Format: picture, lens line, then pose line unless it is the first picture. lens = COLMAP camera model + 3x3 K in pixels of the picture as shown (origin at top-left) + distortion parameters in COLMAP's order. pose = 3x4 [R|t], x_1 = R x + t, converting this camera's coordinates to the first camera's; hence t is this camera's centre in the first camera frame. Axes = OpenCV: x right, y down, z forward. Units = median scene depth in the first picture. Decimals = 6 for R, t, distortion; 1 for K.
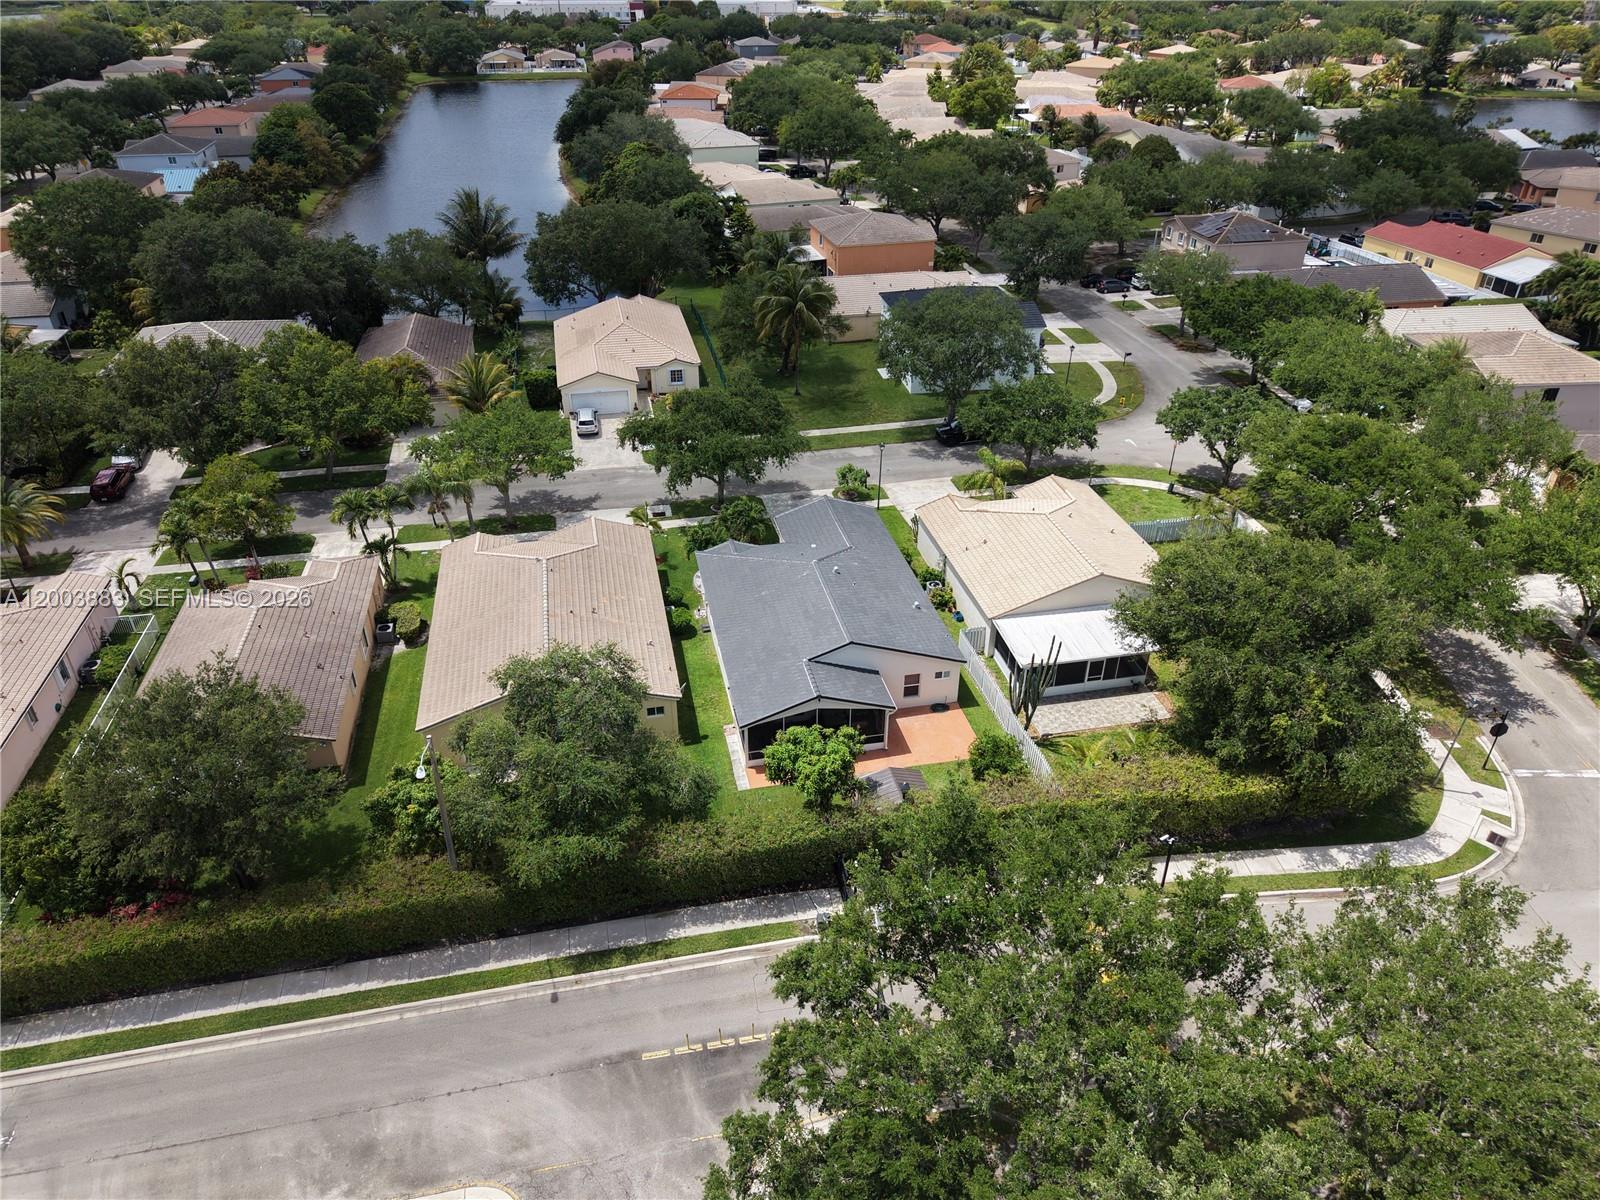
lens RADIAL K [[1069.1, 0, 800.0], [0, 1069.1, 600.0], [0, 0, 1]] dist [0.005030, -0.000967]
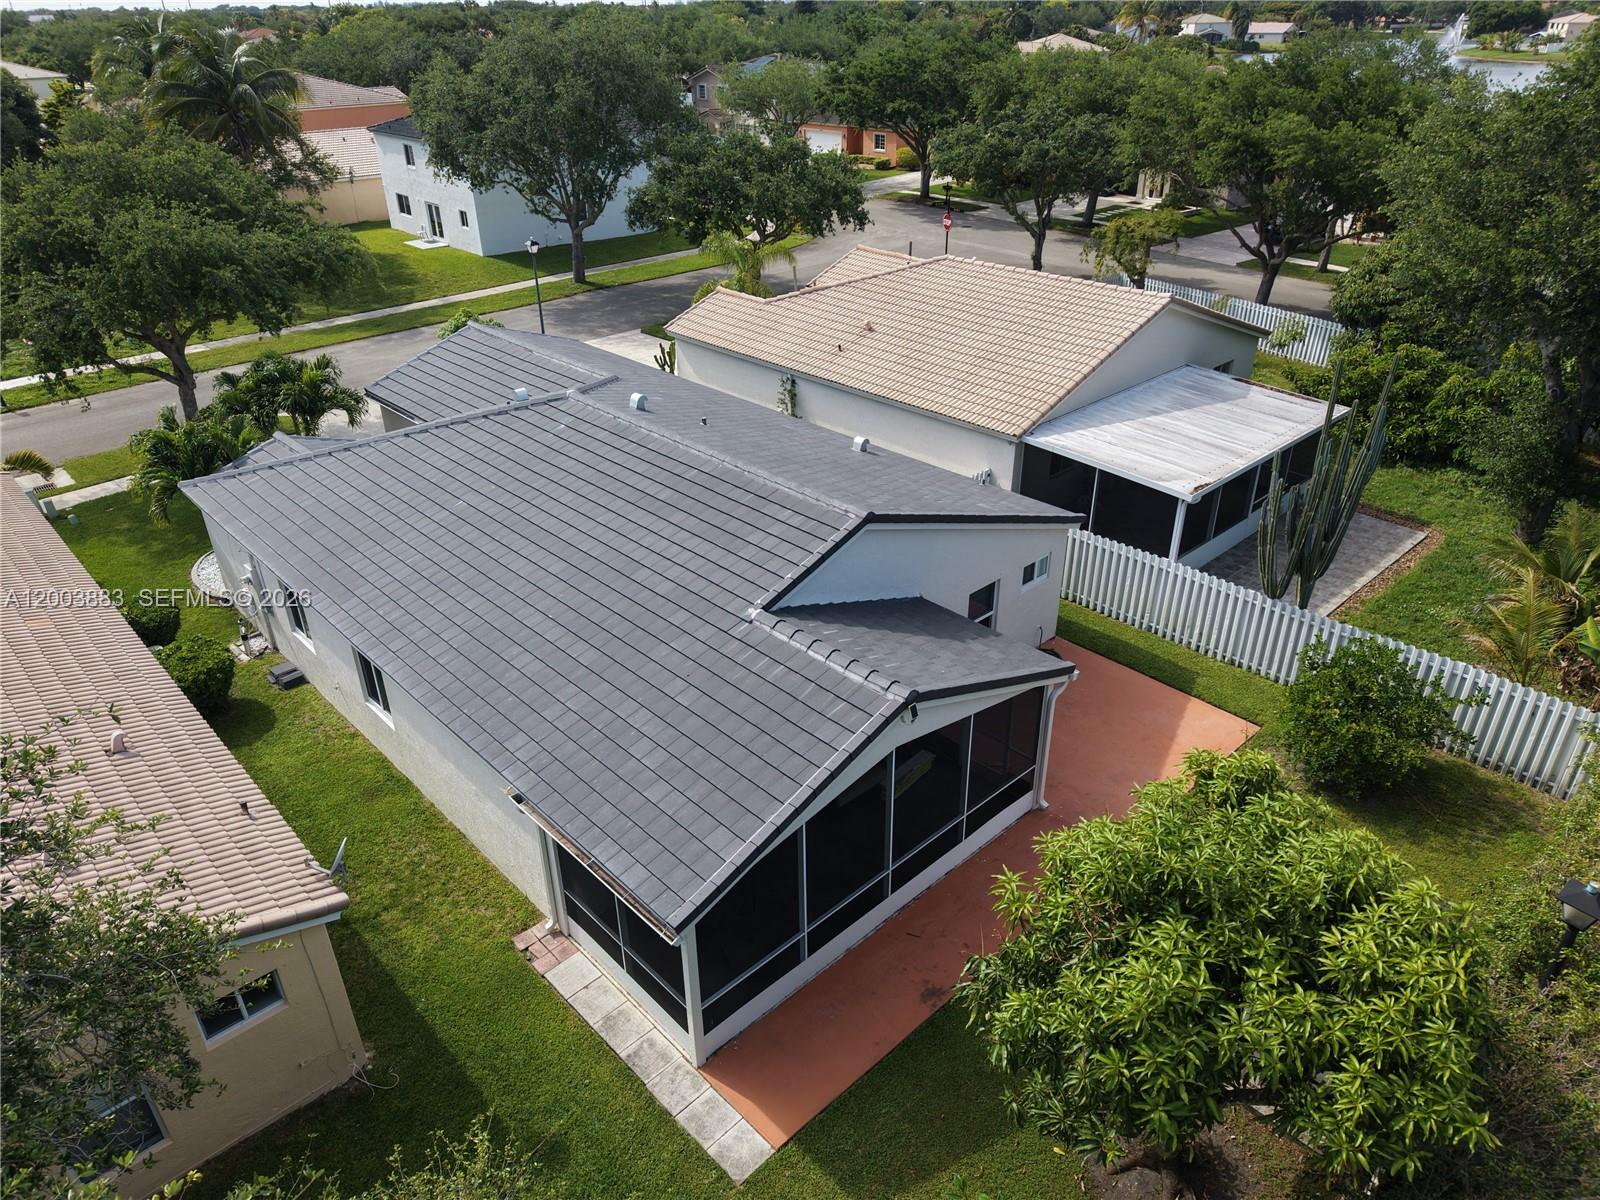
lens RADIAL K [[1069.1, 0, 800.0], [0, 1069.1, 600.0], [0, 0, 1]] dist [0.005030, -0.000967]
pose [[0.855430, -0.264987, 0.444996, -0.091686], [0.285911, 0.958029, 0.020871, 0.041446], [-0.431850, 0.109376, 0.895289, 0.602196]]
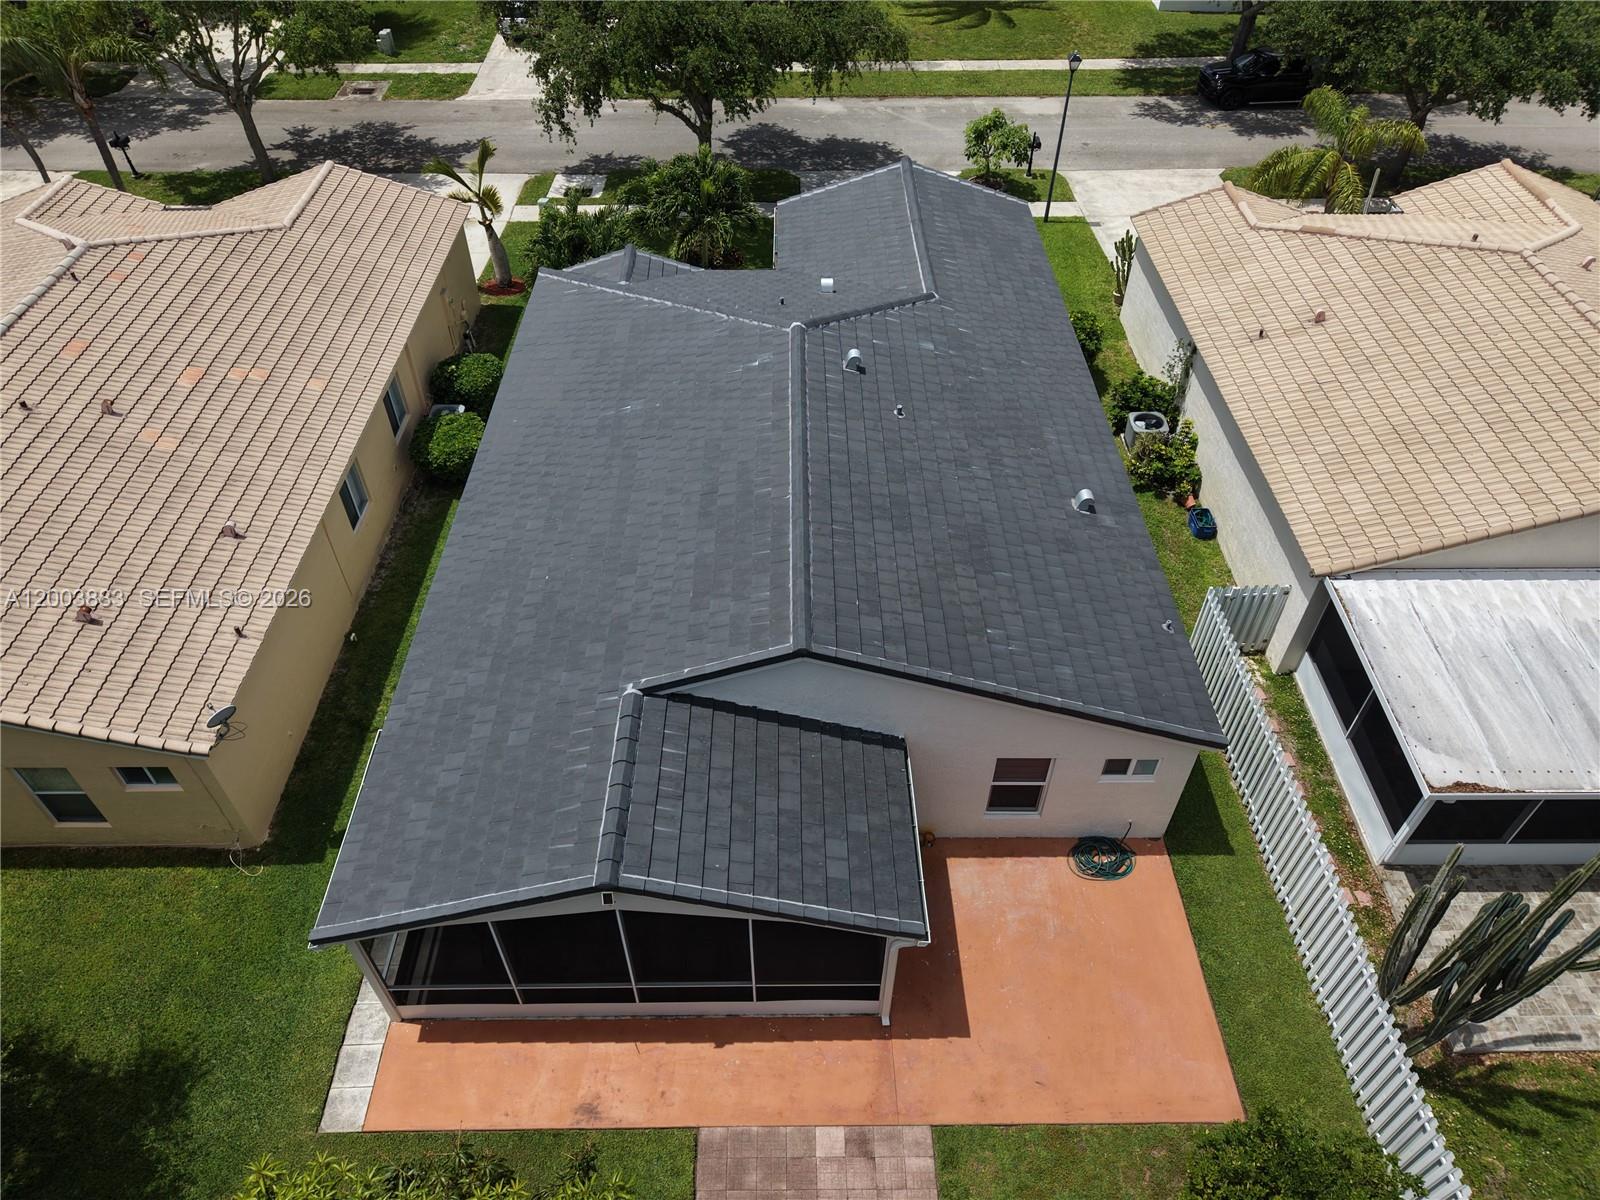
lens RADIAL K [[1069.1, 0, 800.0], [0, 1069.1, 600.0], [0, 0, 1]] dist [0.005030, -0.000967]
pose [[0.980168, 0.138375, -0.141858, 0.068569], [-0.103610, 0.968042, 0.228383, -0.027387], [0.168927, -0.209156, 0.963181, 0.611517]]
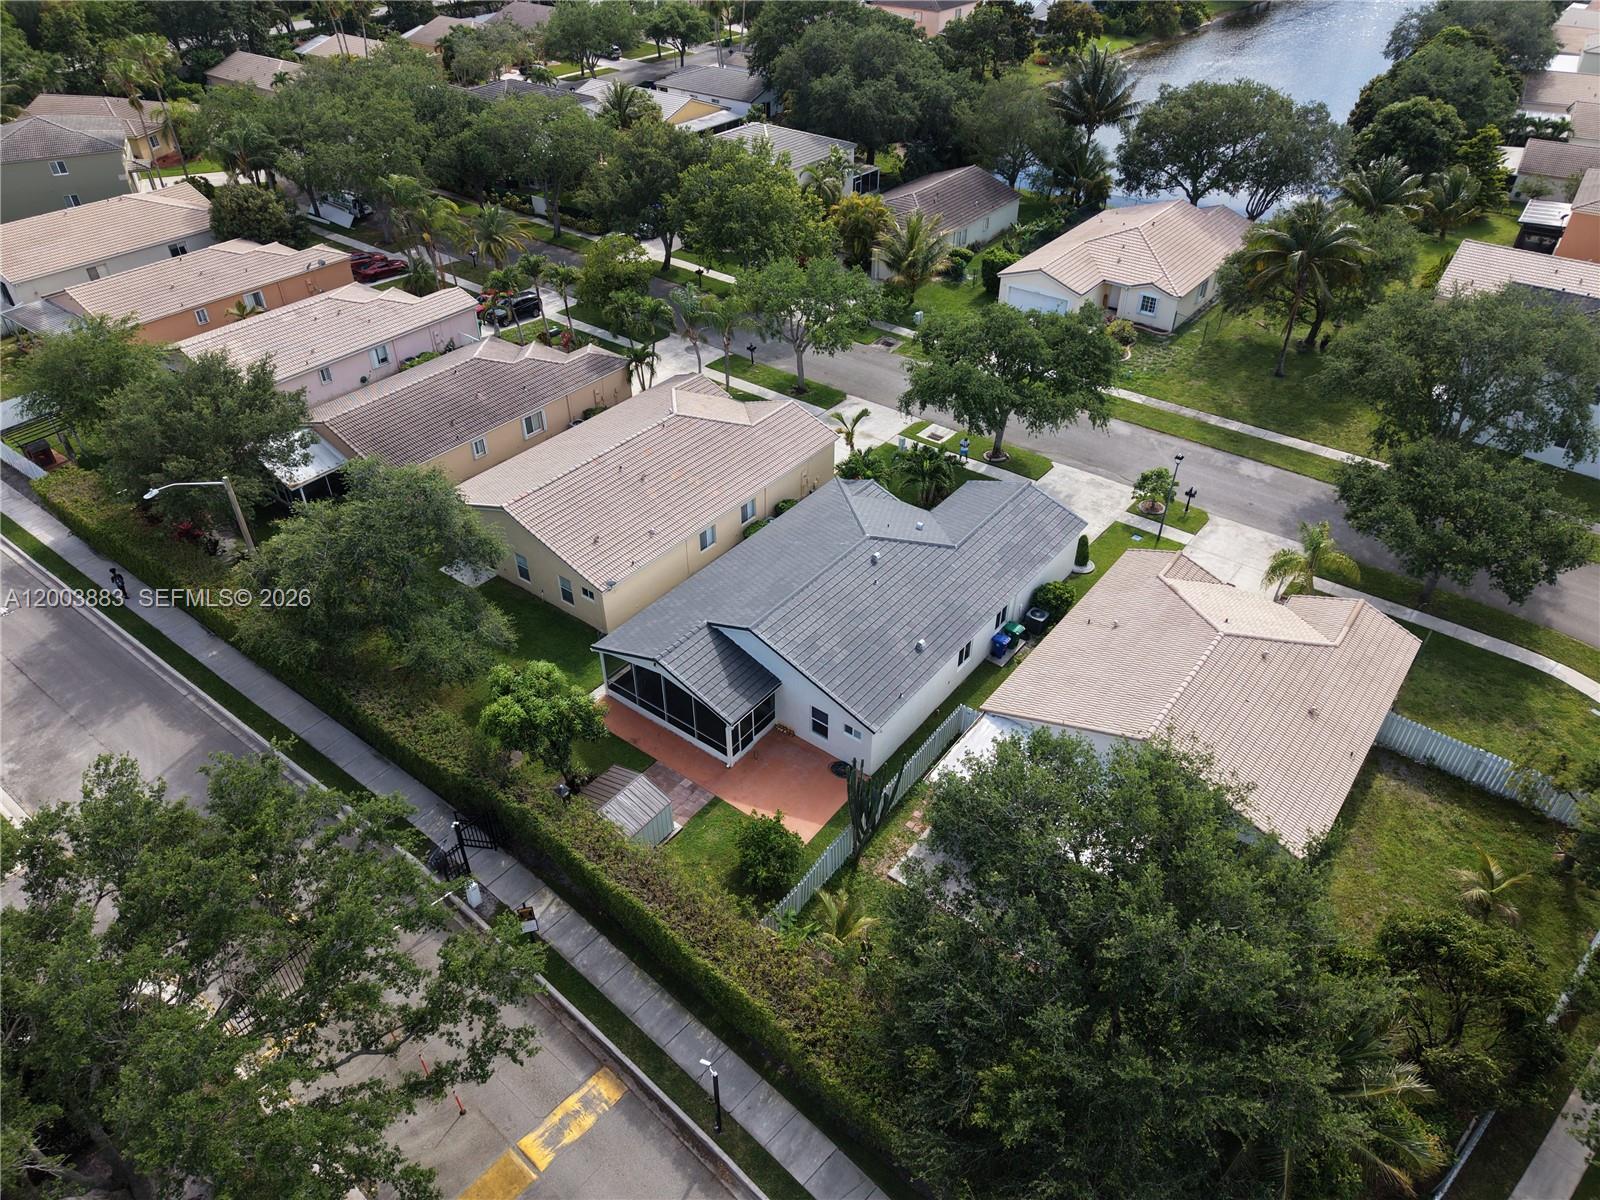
lens RADIAL K [[1069.1, 0, 800.0], [0, 1069.1, 600.0], [0, 0, 1]] dist [0.005030, -0.000967]
pose [[0.654194, 0.462155, -0.598702, 0.448574], [-0.394642, 0.883869, 0.251063, -0.163487], [0.645204, 0.072029, 0.760608, 0.332942]]
